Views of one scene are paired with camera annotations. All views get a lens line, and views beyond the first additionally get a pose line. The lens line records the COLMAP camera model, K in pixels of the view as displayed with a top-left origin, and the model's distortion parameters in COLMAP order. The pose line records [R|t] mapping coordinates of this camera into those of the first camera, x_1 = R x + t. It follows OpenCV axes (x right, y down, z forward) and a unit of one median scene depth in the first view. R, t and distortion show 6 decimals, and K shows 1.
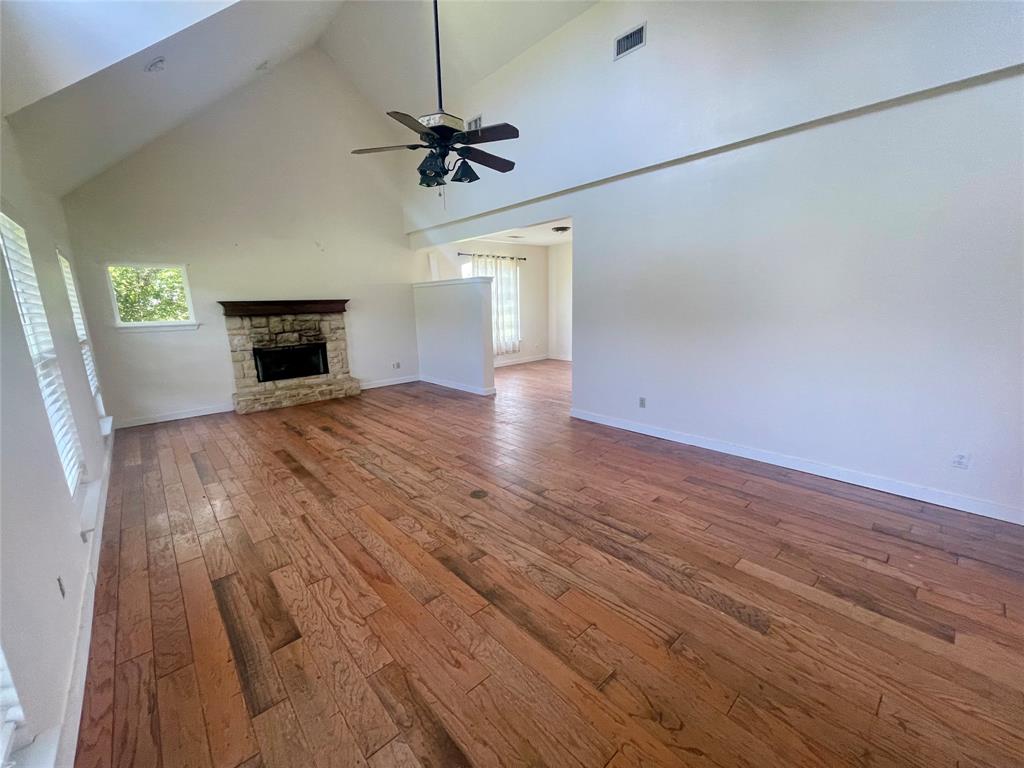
lens RADIAL K [[413.8, 0, 512.0], [0, 413.8, 386.3], [0, 0, 1]] dist [0.001810, -0.000162]
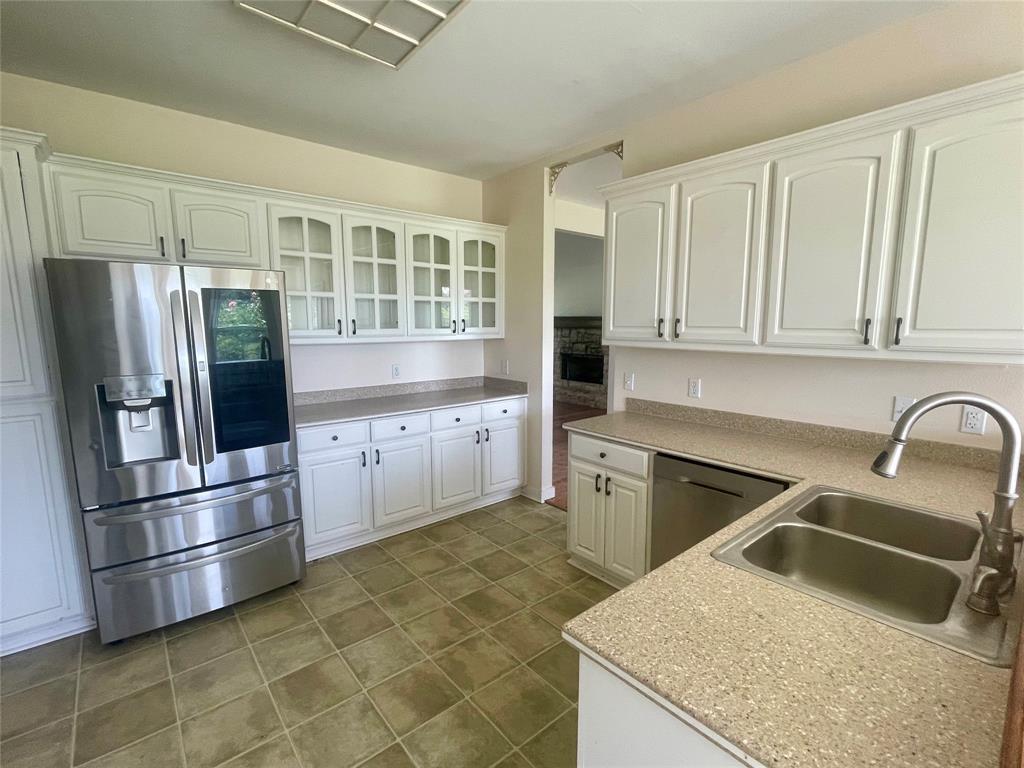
lens RADIAL K [[475.2, 0, 511.9], [0, 475.2, 384.7], [0, 0, 1]] dist [0.000822, 0.000253]
pose [[-0.031623, 0.162450, -0.986210, 0.877073], [-0.203188, 0.965055, 0.165480, -0.210286], [0.978629, 0.205619, 0.002490, 0.866314]]
